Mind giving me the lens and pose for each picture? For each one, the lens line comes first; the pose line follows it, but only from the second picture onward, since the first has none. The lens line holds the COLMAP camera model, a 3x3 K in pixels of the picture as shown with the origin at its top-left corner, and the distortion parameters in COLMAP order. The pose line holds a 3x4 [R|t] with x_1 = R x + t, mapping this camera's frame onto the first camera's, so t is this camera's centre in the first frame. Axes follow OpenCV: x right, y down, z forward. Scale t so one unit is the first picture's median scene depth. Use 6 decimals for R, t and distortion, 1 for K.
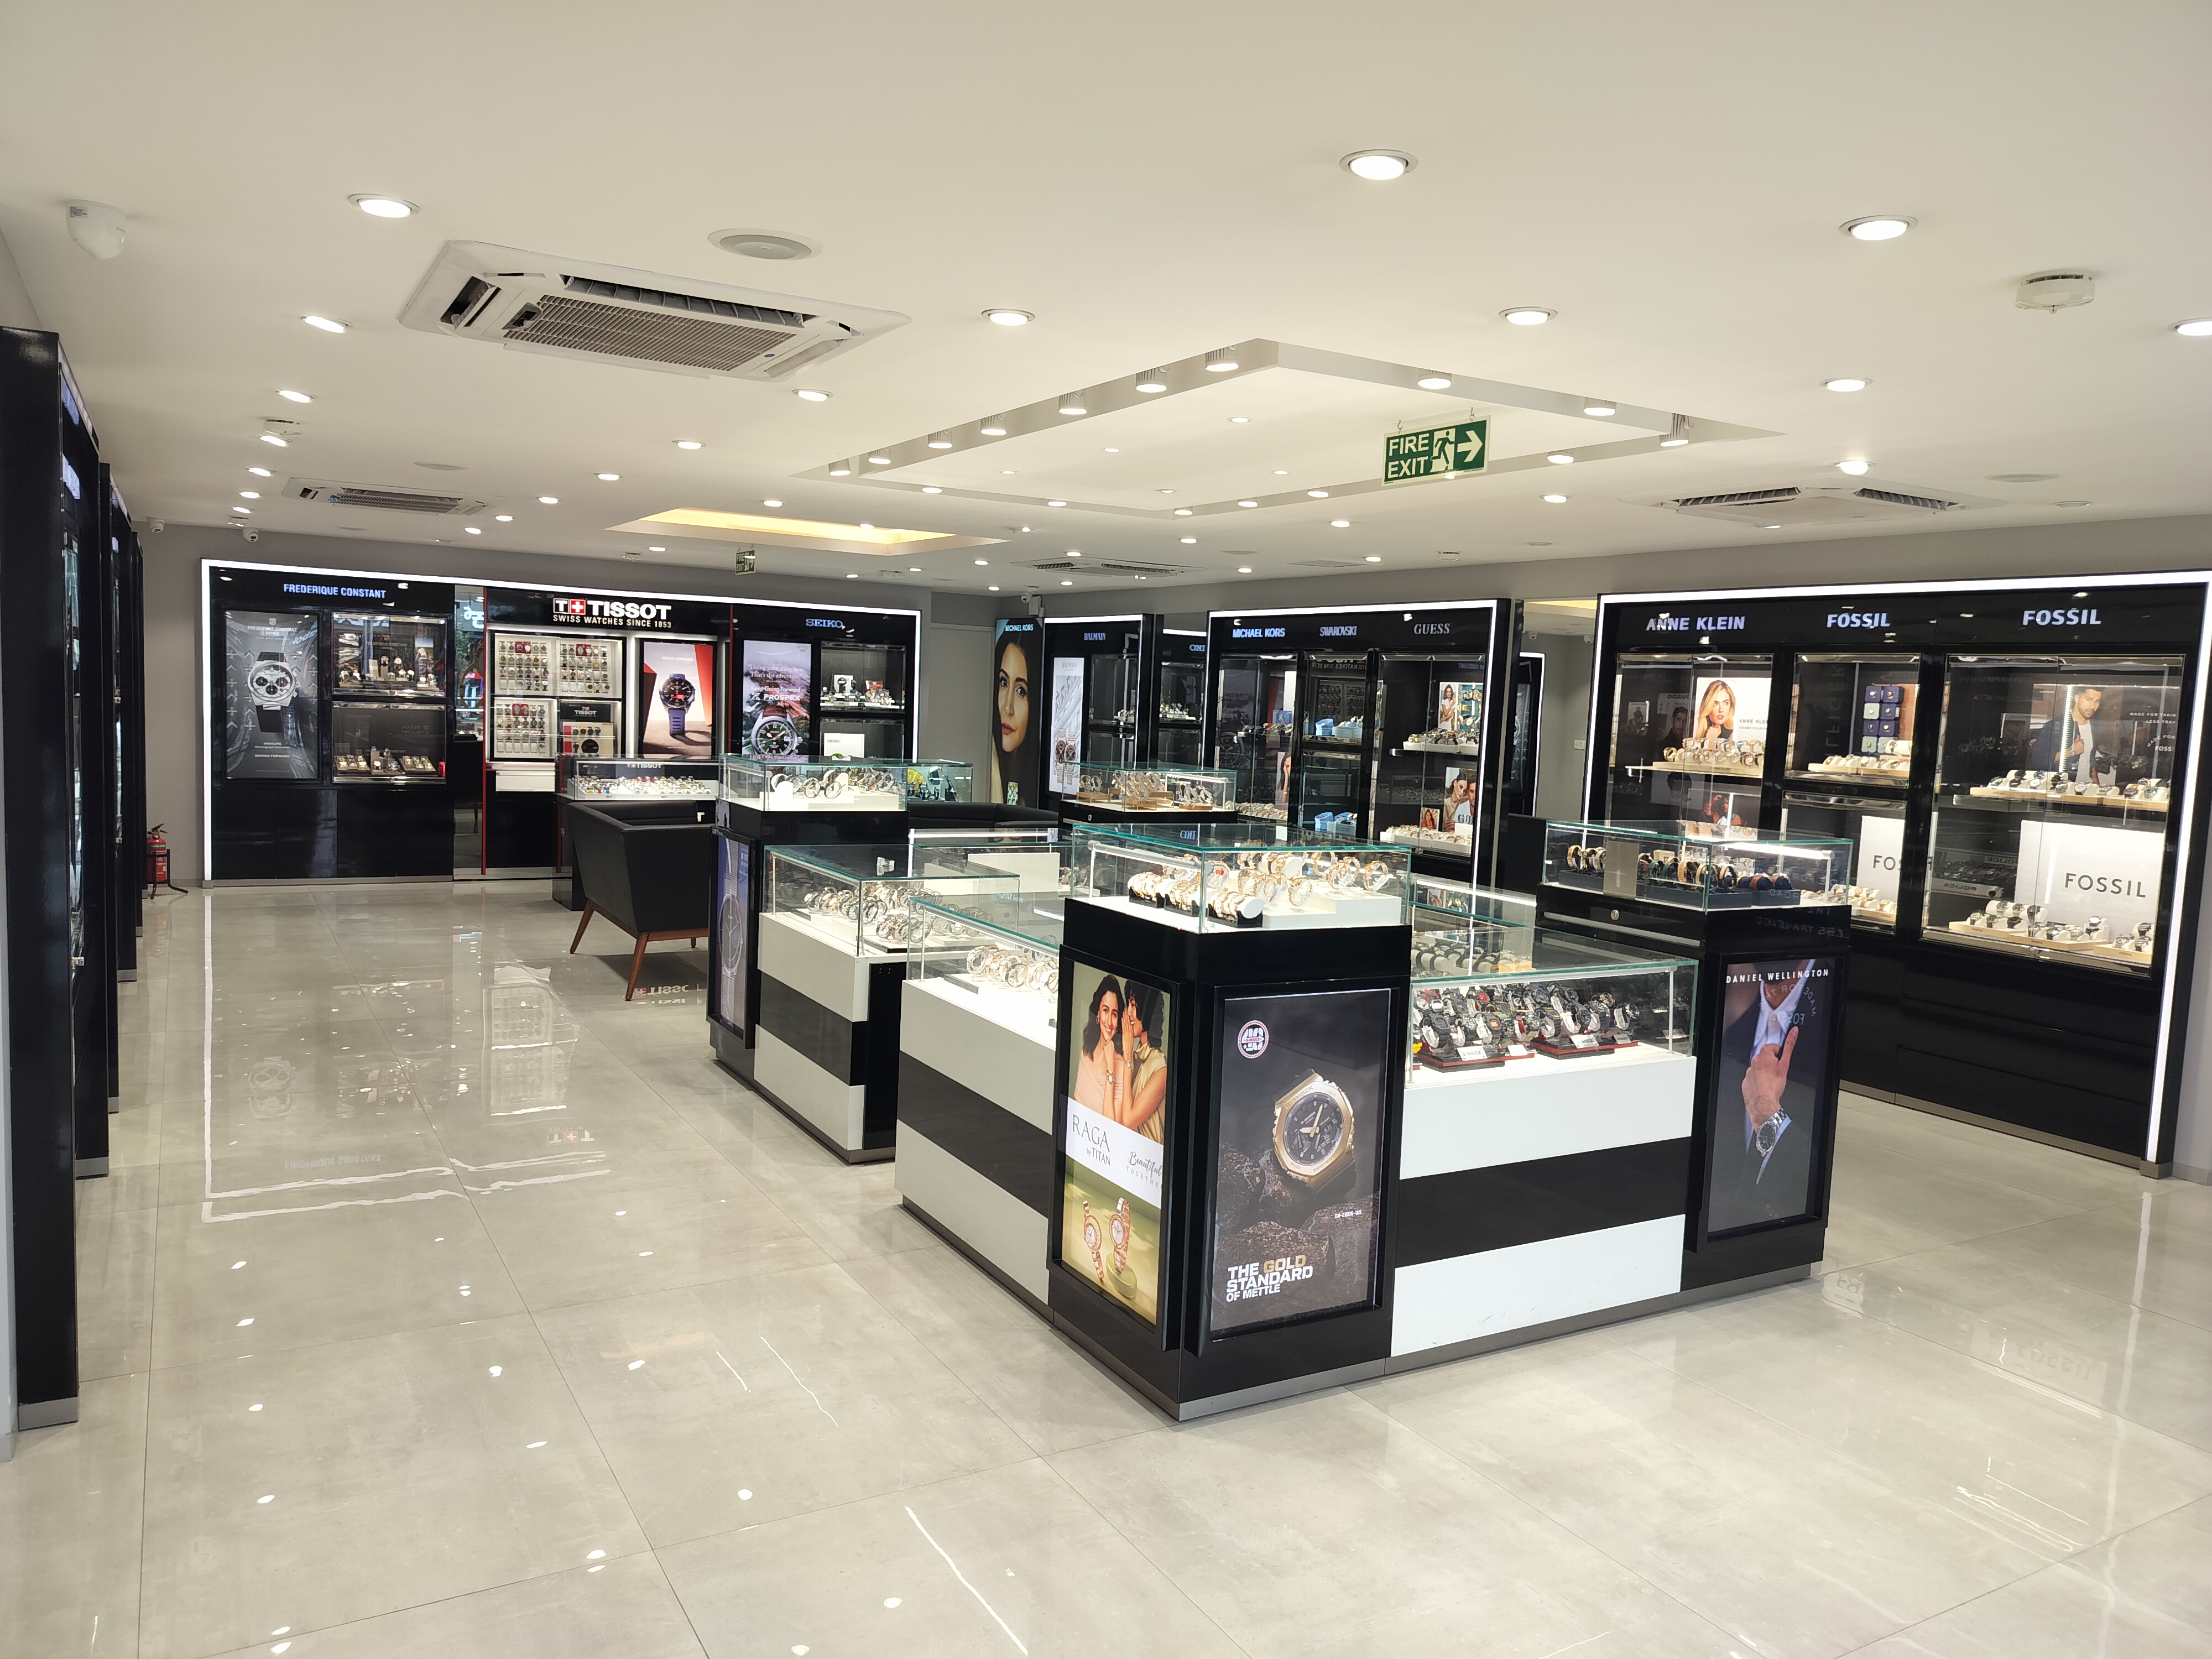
lens RADIAL K [[1538.7, 0, 1106.0], [0, 1538.7, 829.5], [0, 0, 1]] dist [0.141936, -0.314943]
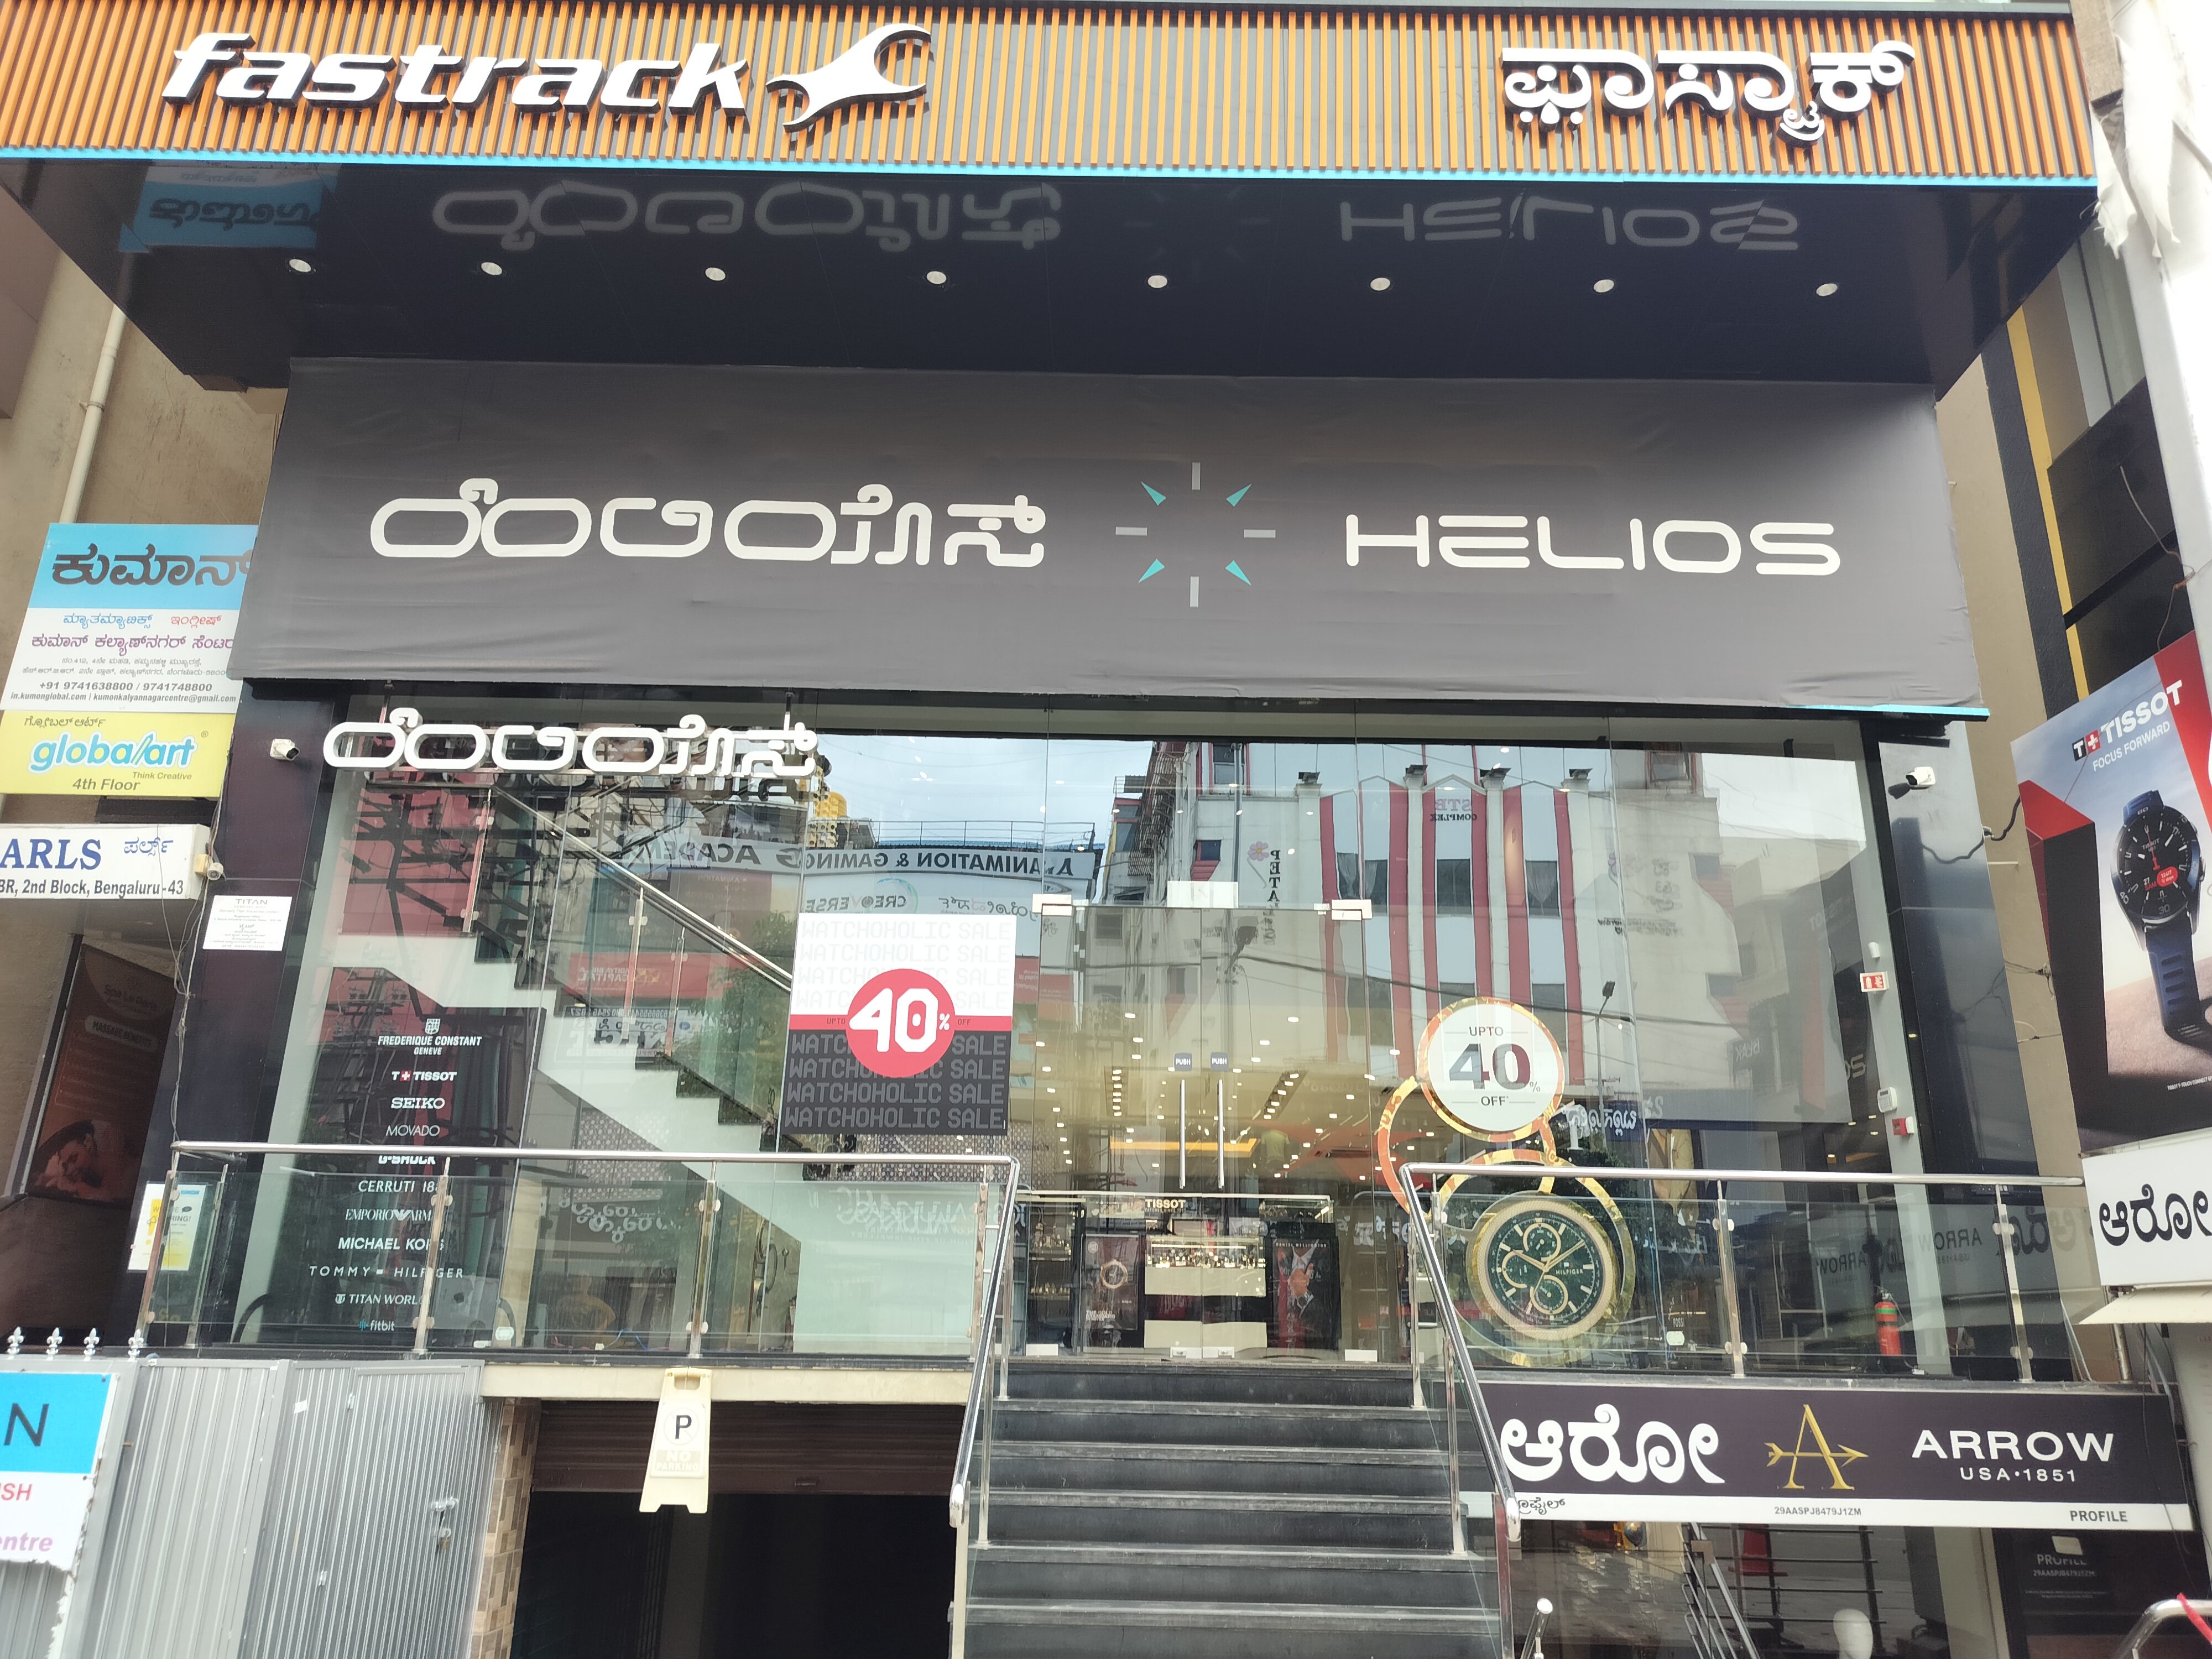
lens RADIAL K [[1537.2, 0, 1109.8], [0, 1537.2, 831.3], [0, 0, 1]] dist [0.070936, -0.101746]
pose [[0.861790, -0.182747, -0.473203, 0.631405], [-0.030103, 0.912784, -0.407333, 0.223654], [0.506371, 0.365280, 0.781127, -0.694690]]
